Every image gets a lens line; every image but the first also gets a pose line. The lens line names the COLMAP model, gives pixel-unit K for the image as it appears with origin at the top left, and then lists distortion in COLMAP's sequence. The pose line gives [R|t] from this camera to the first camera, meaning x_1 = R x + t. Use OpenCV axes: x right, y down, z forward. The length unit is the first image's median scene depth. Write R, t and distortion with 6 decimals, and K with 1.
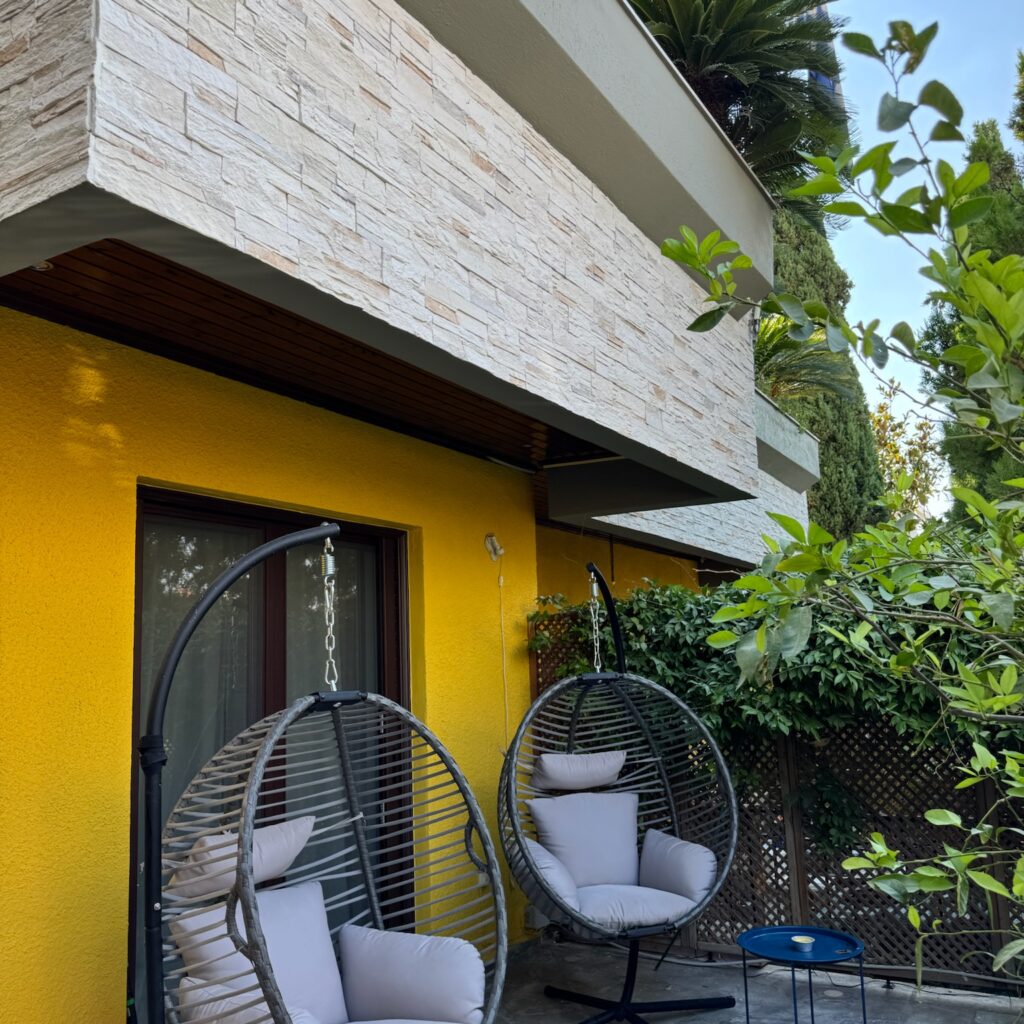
lens RADIAL K [[956.4, 0, 506.6], [0, 956.4, 515.7], [0, 0, 1]] dist [0.019959, -0.030152]
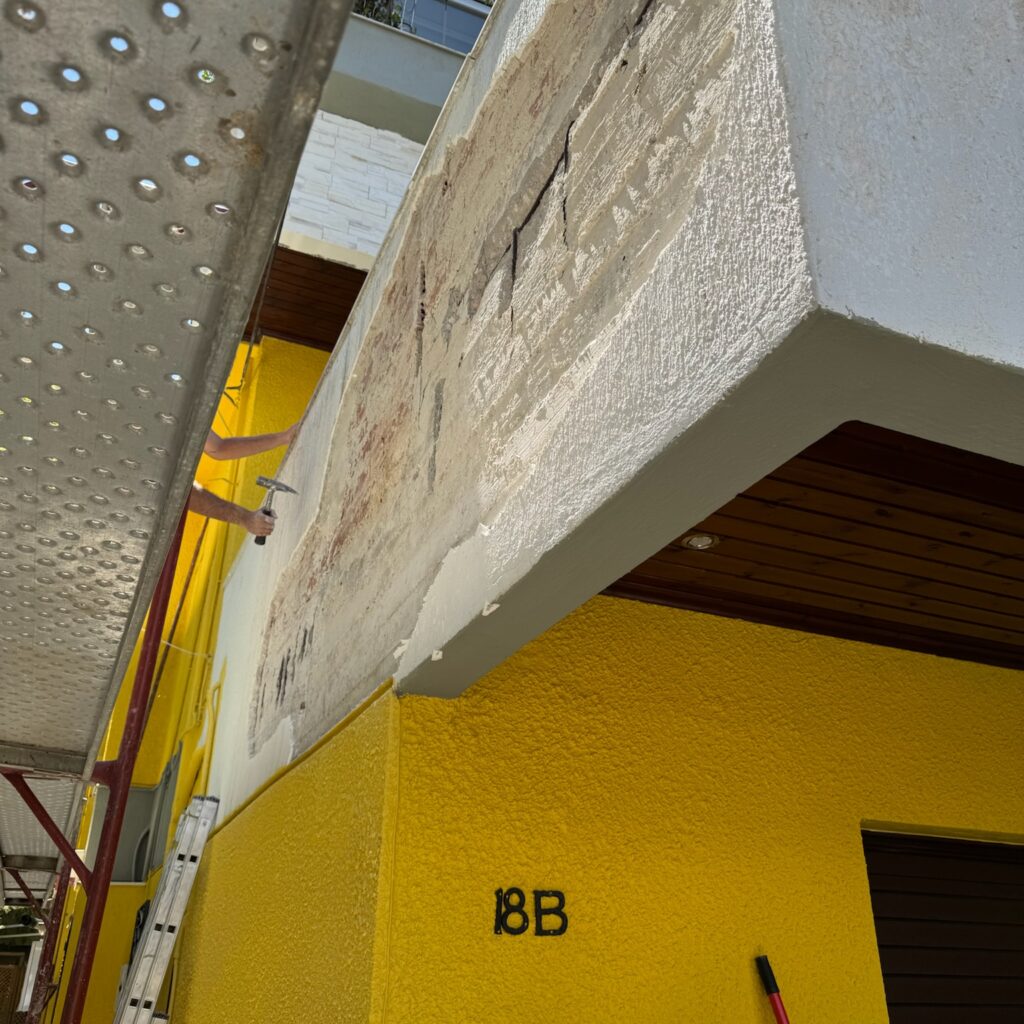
lens RADIAL K [[964.8, 0, 512.0], [0, 964.8, 512.0], [0, 0, 1]] dist [0.175857, -0.396306]
pose [[0.806413, -0.222322, -0.547970, -0.153463], [0.051230, 0.949419, -0.309806, -0.045518], [0.589130, 0.221759, 0.777013, 0.261885]]
